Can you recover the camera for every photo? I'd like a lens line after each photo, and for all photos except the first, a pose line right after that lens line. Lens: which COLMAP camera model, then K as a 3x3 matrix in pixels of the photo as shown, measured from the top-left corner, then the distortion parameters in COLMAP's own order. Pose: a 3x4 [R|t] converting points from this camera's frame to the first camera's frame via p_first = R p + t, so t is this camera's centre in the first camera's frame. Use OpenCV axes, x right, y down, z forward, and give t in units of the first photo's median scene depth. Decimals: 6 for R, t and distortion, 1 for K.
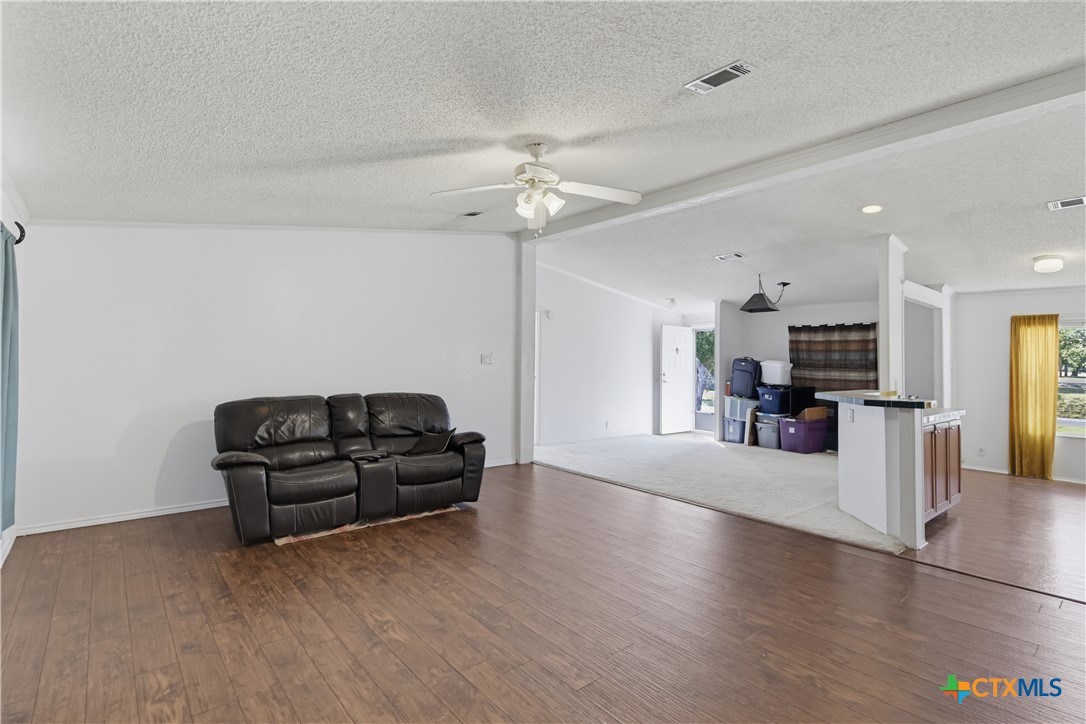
lens RADIAL K [[525.2, 0, 544.6], [0, 525.2, 356.5], [0, 0, 1]] dist [-0.000148, -0.000640]
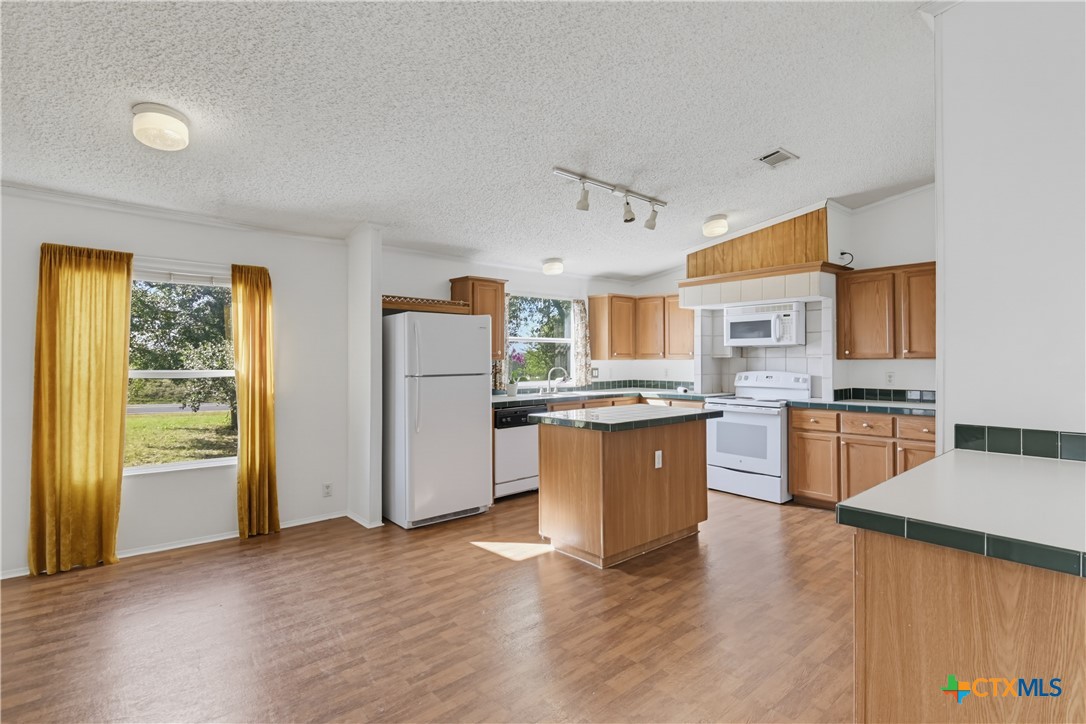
lens RADIAL K [[525.2, 0, 544.6], [0, 525.2, 356.5], [0, 0, 1]] dist [-0.000148, -0.000640]
pose [[-0.029483, -0.008094, 0.999533, 0.406024], [-0.020547, 0.999761, 0.007490, 0.012471], [-0.999354, -0.020317, -0.029642, 0.565064]]
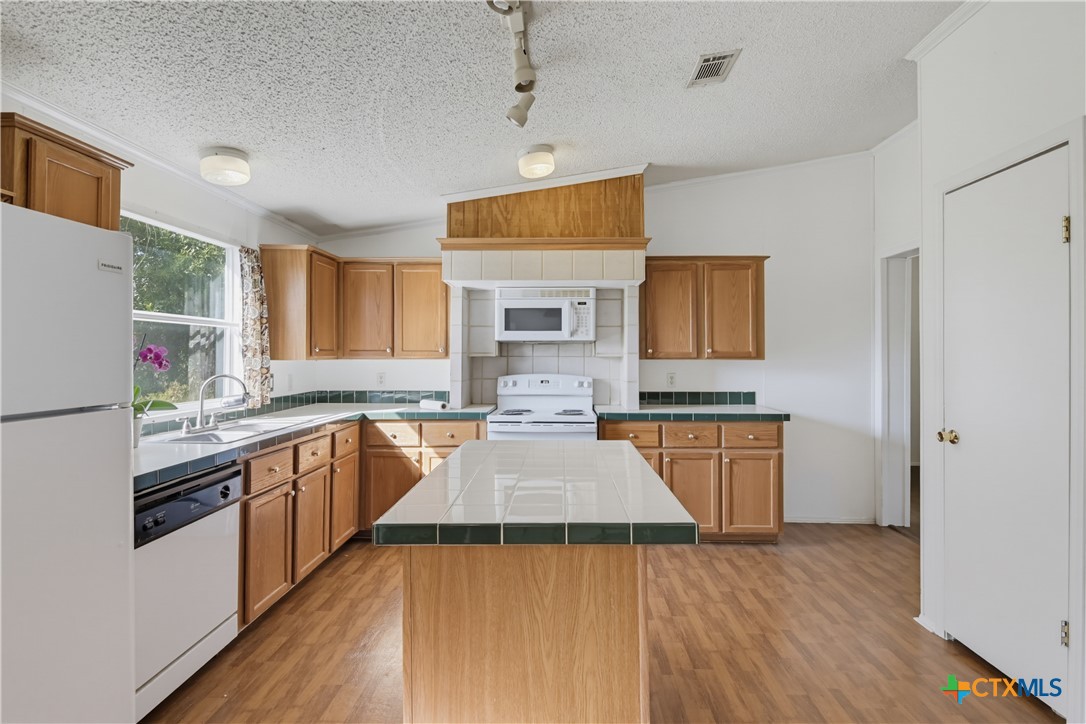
lens RADIAL K [[525.2, 0, 544.6], [0, 525.2, 356.5], [0, 0, 1]] dist [-0.000148, -0.000640]
pose [[-0.750463, -0.014857, 0.660746, 0.789343], [-0.025662, 0.999648, -0.006670, 0.017061], [-0.660414, -0.021961, -0.750580, 0.669333]]
